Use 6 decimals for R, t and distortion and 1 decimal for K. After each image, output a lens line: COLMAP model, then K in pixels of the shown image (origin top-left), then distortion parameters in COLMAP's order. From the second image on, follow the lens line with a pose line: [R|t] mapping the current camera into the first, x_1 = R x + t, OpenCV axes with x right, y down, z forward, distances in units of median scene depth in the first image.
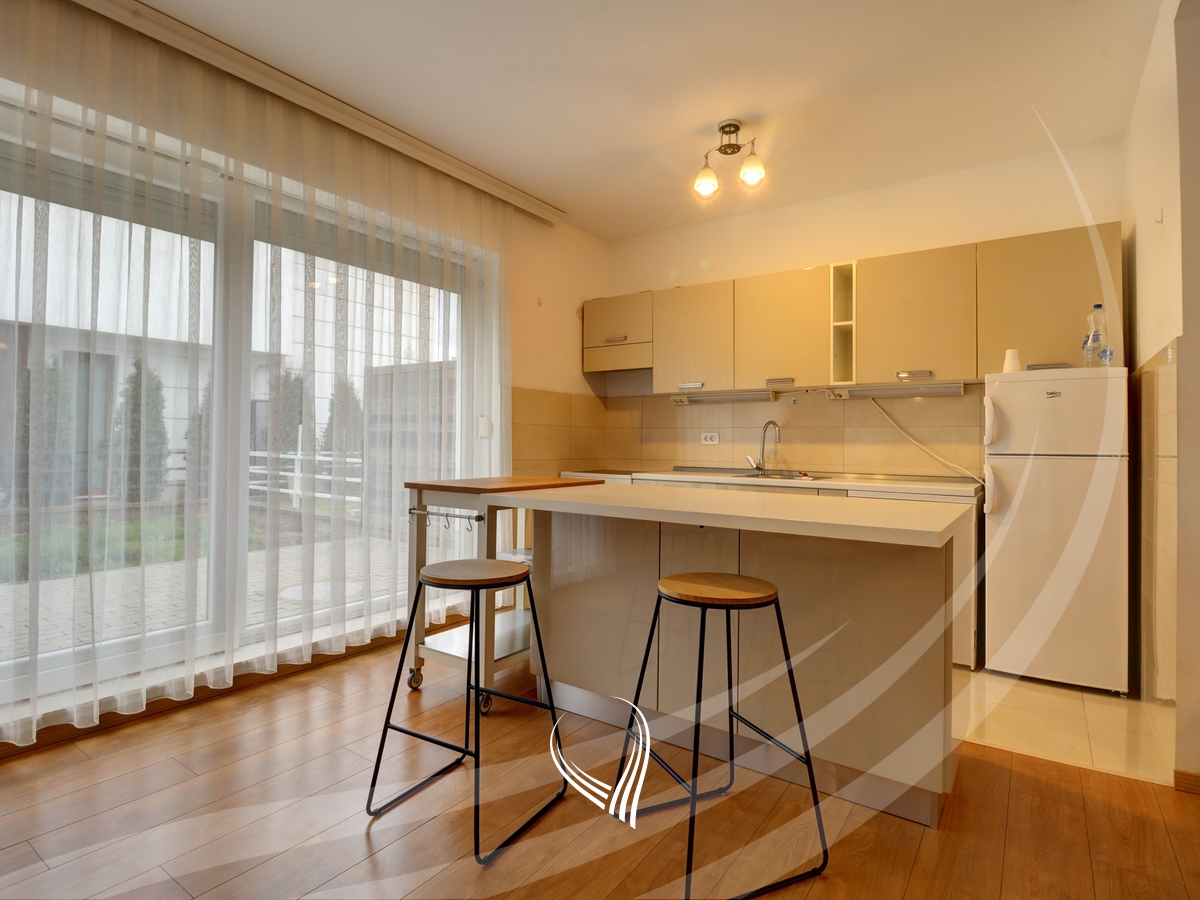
lens RADIAL K [[634.3, 0, 597.0], [0, 634.3, 432.4], [0, 0, 1]] dist [0.013496, -0.000227]
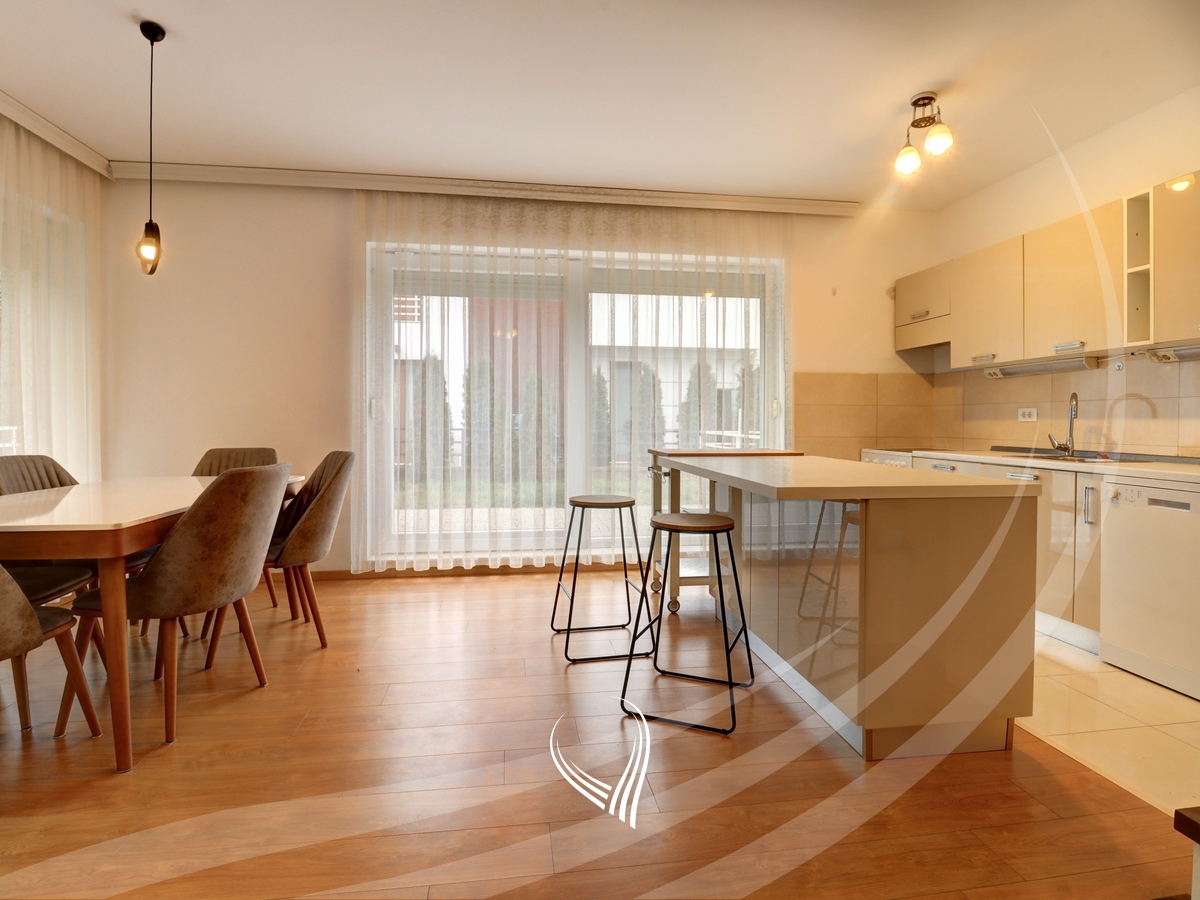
lens RADIAL K [[631.0, 0, 599.6], [0, 631.0, 426.3], [0, 0, 1]] dist [-0.003198, -0.000826]
pose [[0.687964, -0.002113, -0.725742, 0.441300], [0.015035, 0.999823, 0.011341, 0.007324], [0.725589, -0.018714, 0.687874, -0.038293]]
